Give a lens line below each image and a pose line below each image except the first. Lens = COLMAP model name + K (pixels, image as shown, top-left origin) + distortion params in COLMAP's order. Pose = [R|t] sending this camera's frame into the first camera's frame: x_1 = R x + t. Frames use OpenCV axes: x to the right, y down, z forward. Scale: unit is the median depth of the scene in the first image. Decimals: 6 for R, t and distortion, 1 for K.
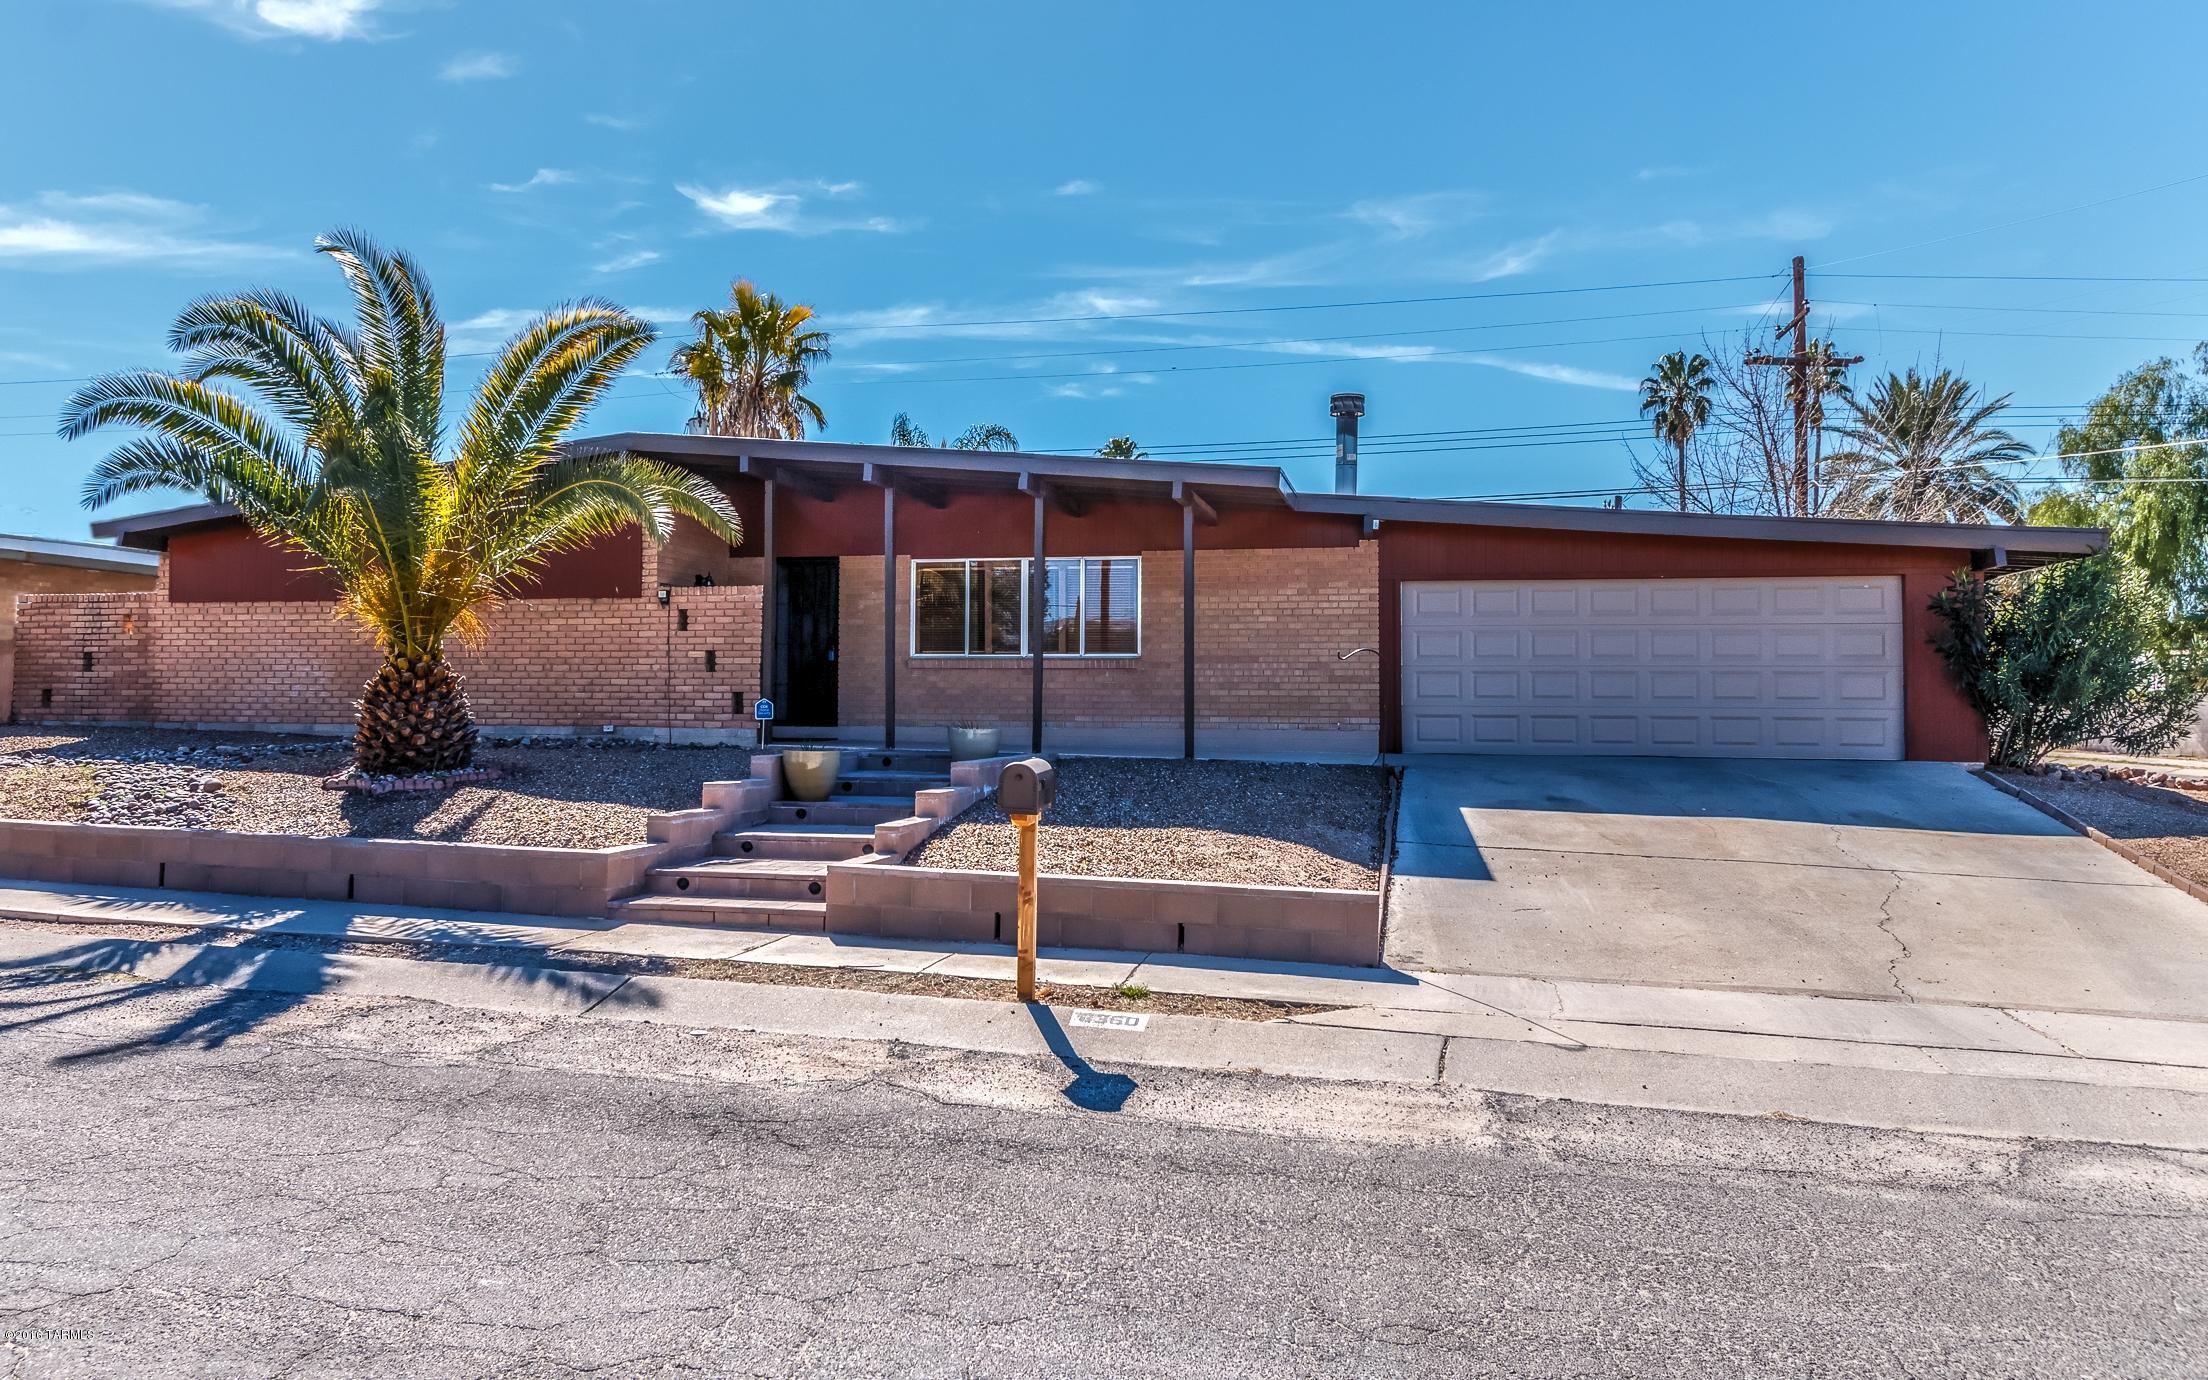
lens RADIAL K [[2119.7, 0, 1104.0], [0, 2119.7, 690.0], [0, 0, 1]] dist [0.025033, 0.005742]
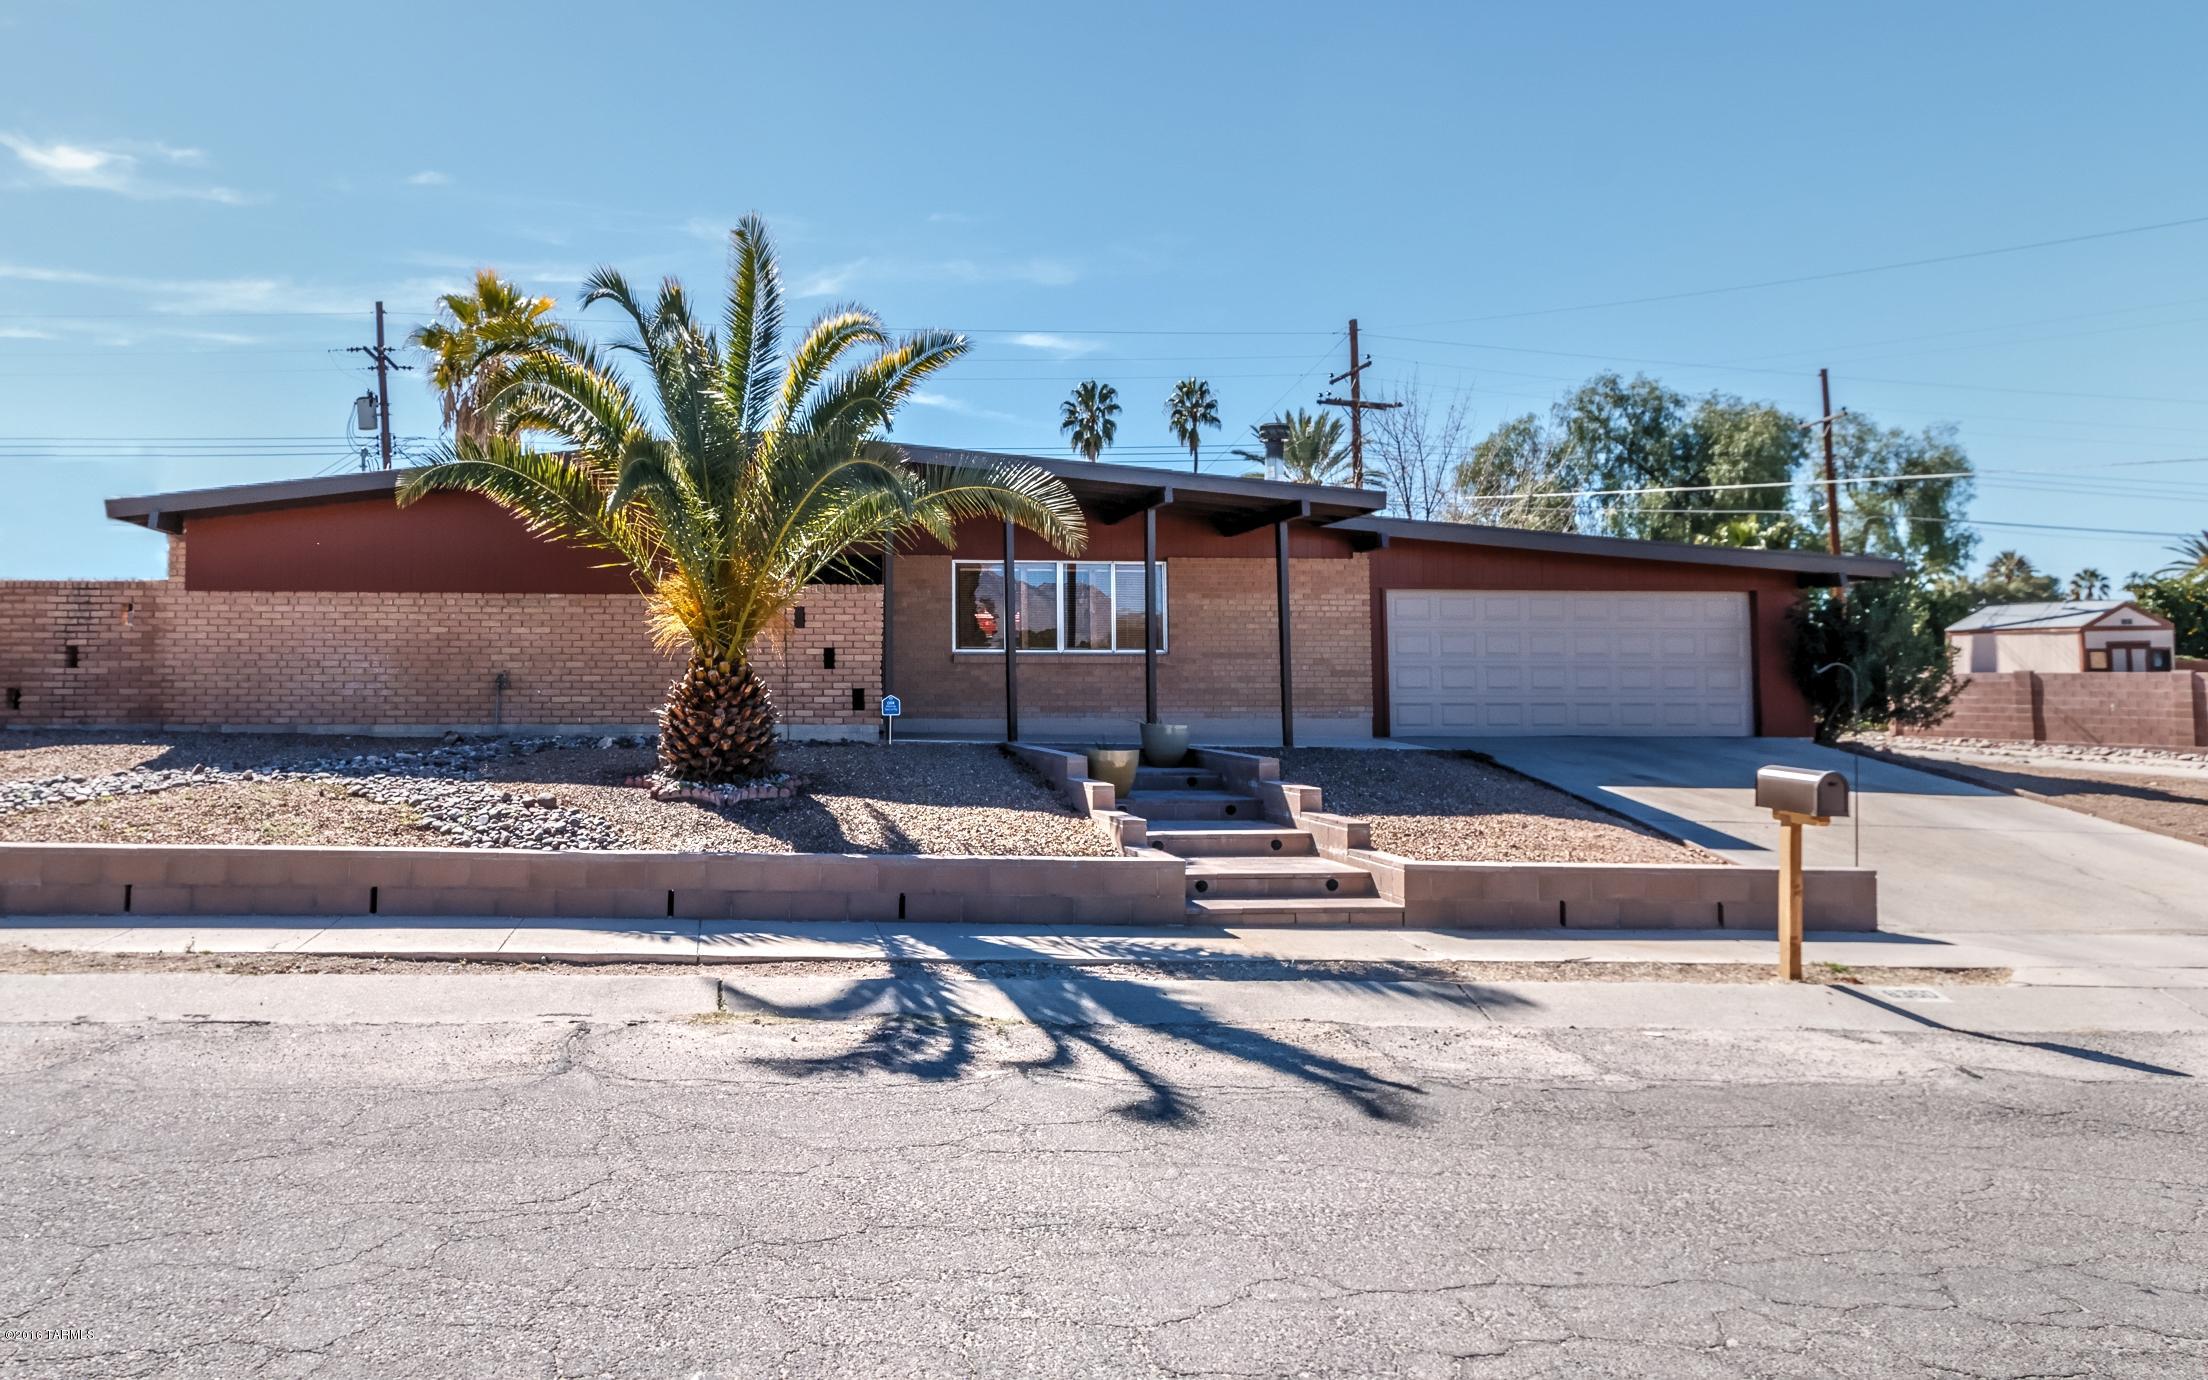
lens RADIAL K [[1870.8, 0, 1104.0], [0, 1870.8, 690.0], [0, 0, 1]] dist [0.002892, 0.009665]
pose [[0.914396, -0.006466, 0.404768, -0.409677], [-0.000713, 0.999845, 0.017582, -0.013668], [-0.404819, -0.016365, 0.914250, 0.125722]]
